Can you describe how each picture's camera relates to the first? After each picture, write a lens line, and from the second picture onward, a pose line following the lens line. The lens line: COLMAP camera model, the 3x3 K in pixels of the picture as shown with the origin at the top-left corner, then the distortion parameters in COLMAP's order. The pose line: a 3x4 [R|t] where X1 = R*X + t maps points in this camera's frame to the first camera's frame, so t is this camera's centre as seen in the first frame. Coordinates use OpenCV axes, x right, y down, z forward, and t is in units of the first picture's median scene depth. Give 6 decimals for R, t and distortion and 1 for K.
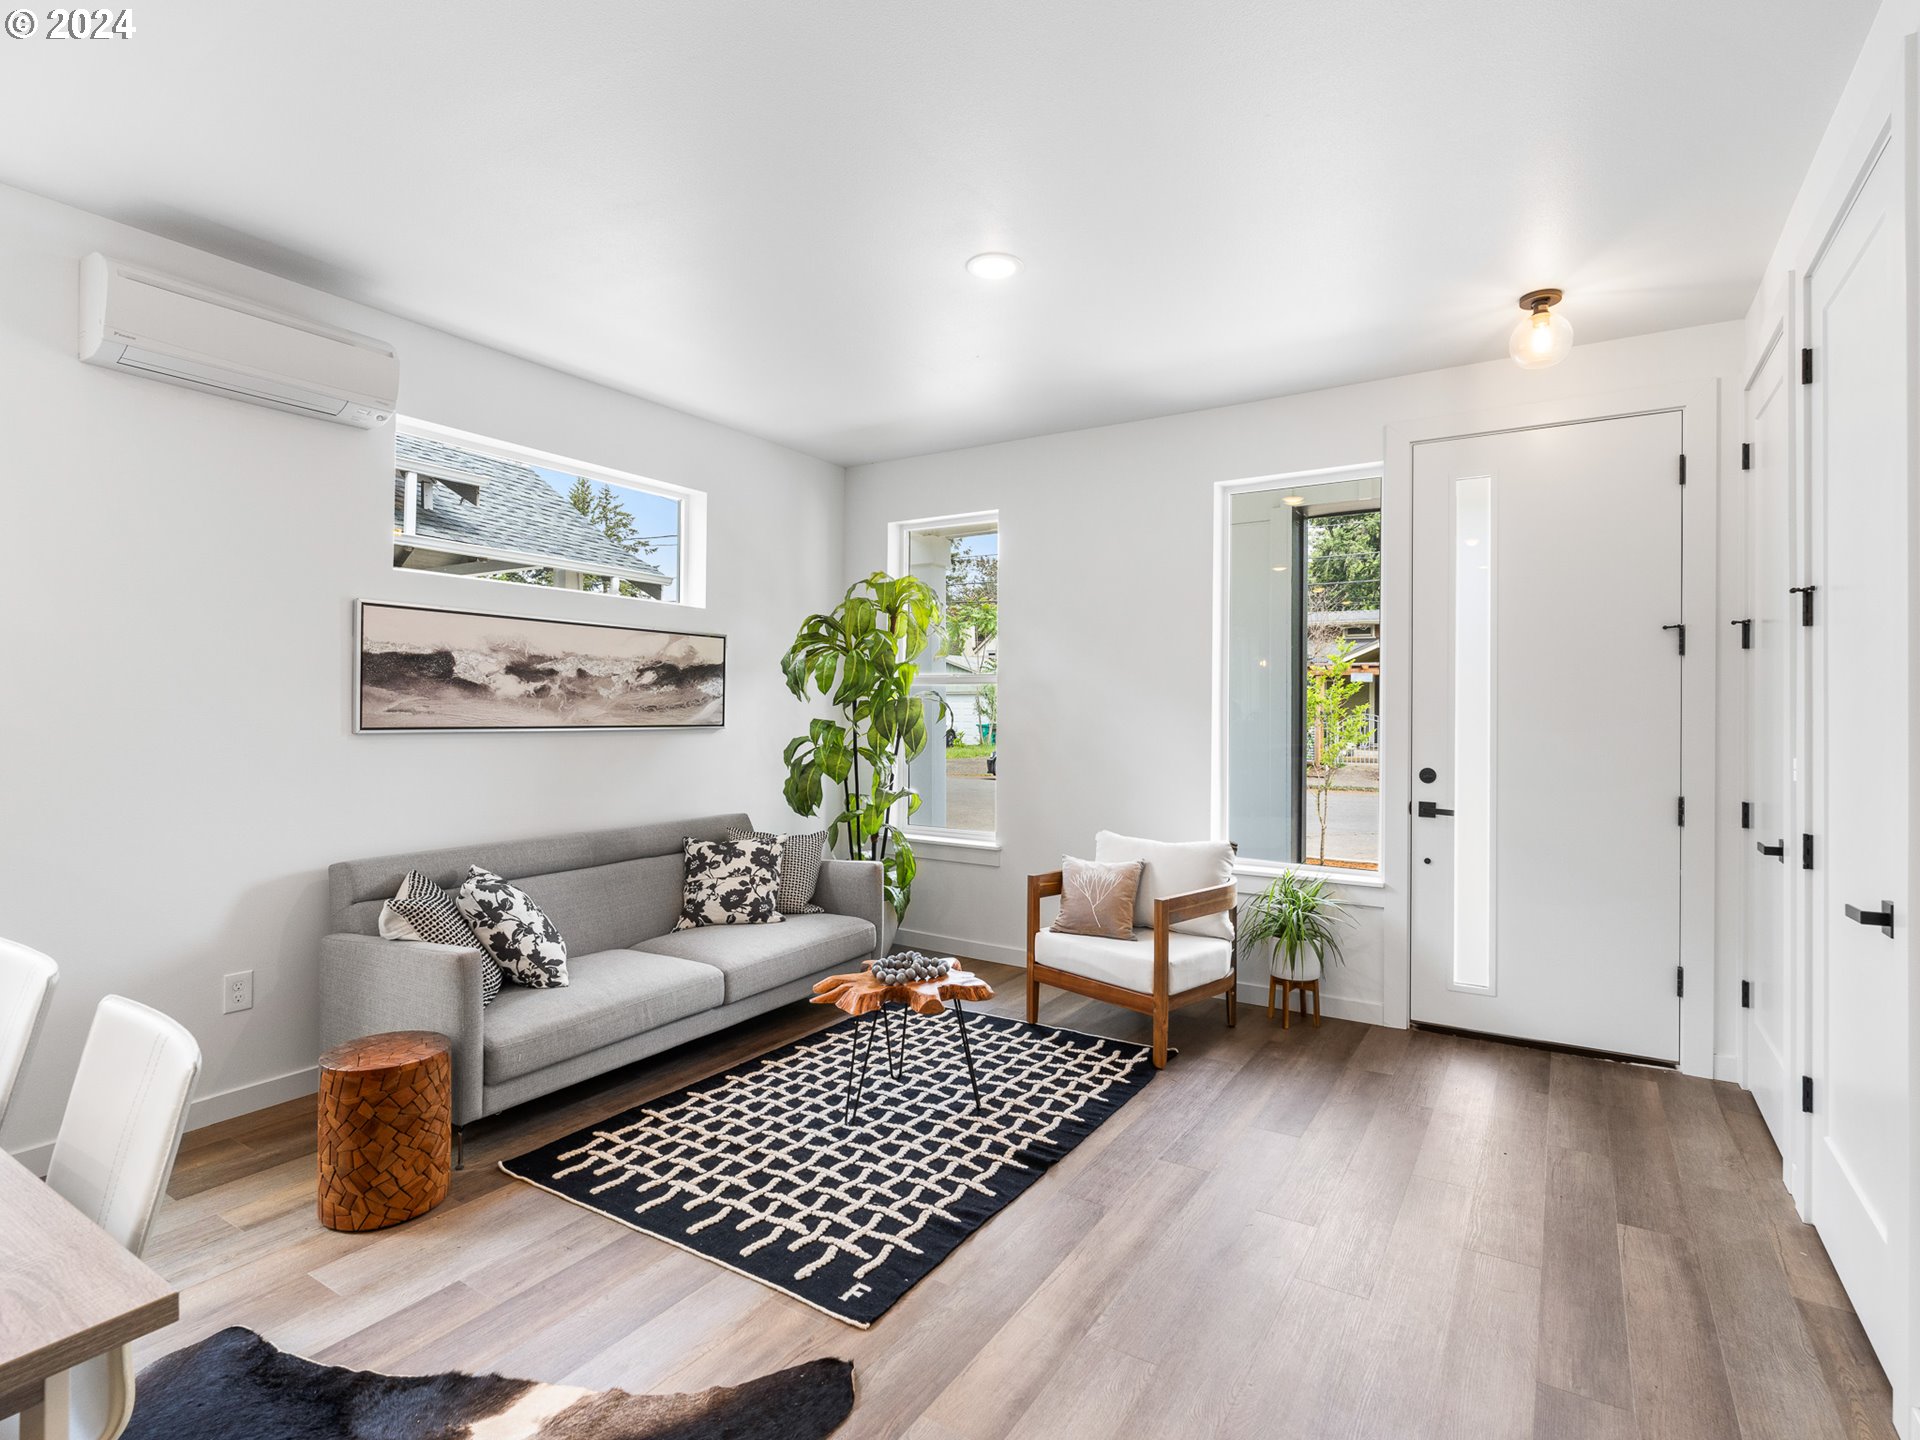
lens RADIAL K [[954.5, 0, 962.3], [0, 954.5, 710.7], [0, 0, 1]] dist [-0.004054, 0.000251]
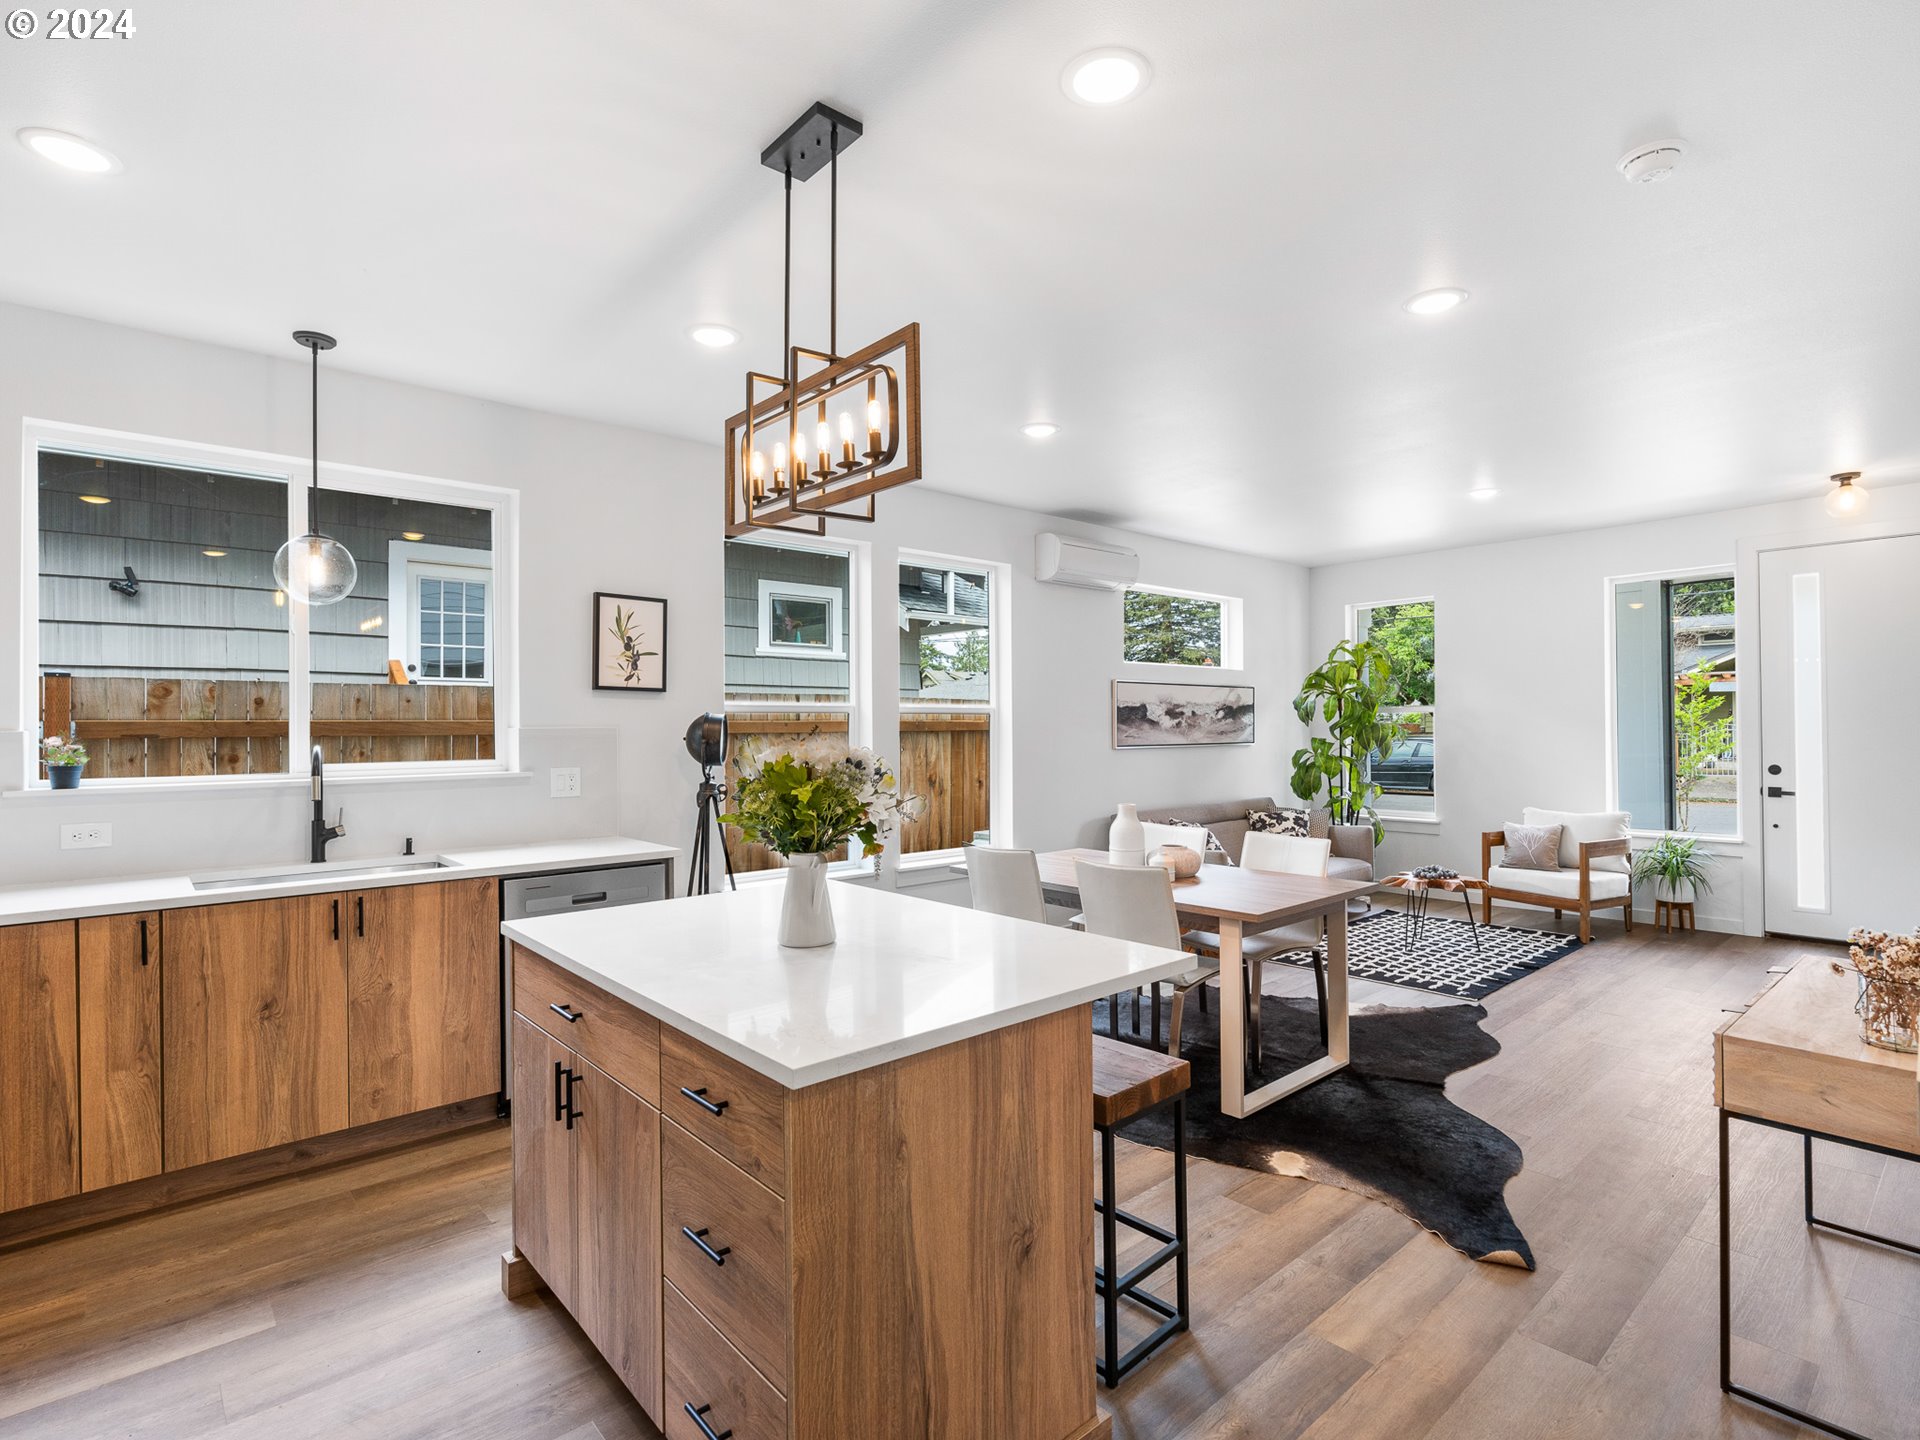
lens RADIAL K [[954.5, 0, 957.7], [0, 954.5, 725.0], [0, 0, 1]] dist [-0.004054, 0.000251]
pose [[0.960969, -0.017381, -0.276110, -0.339013], [0.016524, 0.999849, -0.005430, -0.016018], [0.276162, 0.000656, 0.961111, -0.807778]]
